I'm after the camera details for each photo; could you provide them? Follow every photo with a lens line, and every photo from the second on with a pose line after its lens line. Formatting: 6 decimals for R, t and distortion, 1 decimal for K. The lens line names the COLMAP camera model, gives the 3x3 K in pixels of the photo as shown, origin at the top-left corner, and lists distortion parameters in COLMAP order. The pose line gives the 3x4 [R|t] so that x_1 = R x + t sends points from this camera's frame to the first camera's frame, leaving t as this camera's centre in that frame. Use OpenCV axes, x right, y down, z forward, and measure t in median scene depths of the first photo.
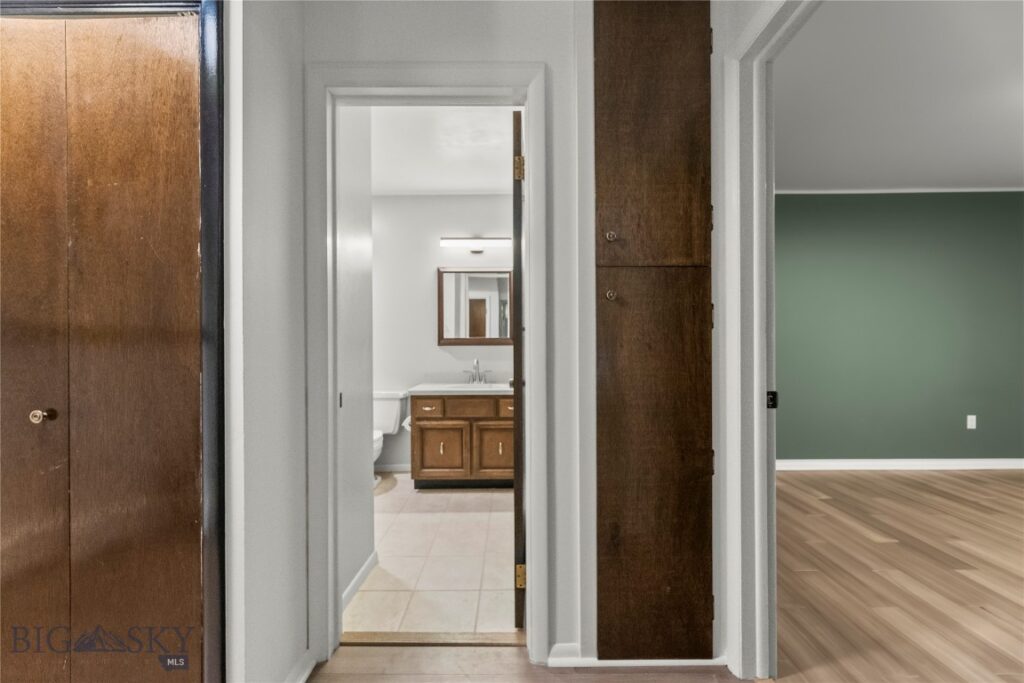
lens RADIAL K [[415.5, 0, 517.2], [0, 415.5, 344.7], [0, 0, 1]] dist [-0.003791, 0.000018]
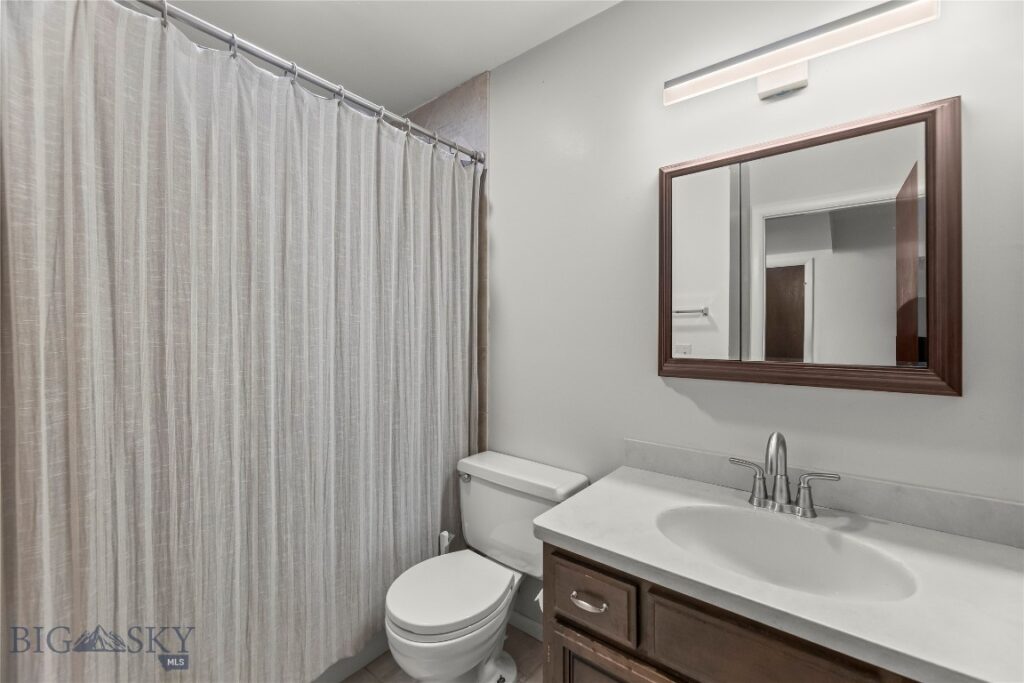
lens RADIAL K [[415.5, 0, 519.7], [0, 415.5, 336.2], [0, 0, 1]] dist [-0.003791, 0.000018]
pose [[0.785150, 0.001676, -0.619303, -0.058375], [0.003484, 0.999969, 0.007124, -0.036280], [0.619295, -0.007751, 0.785120, 0.633818]]
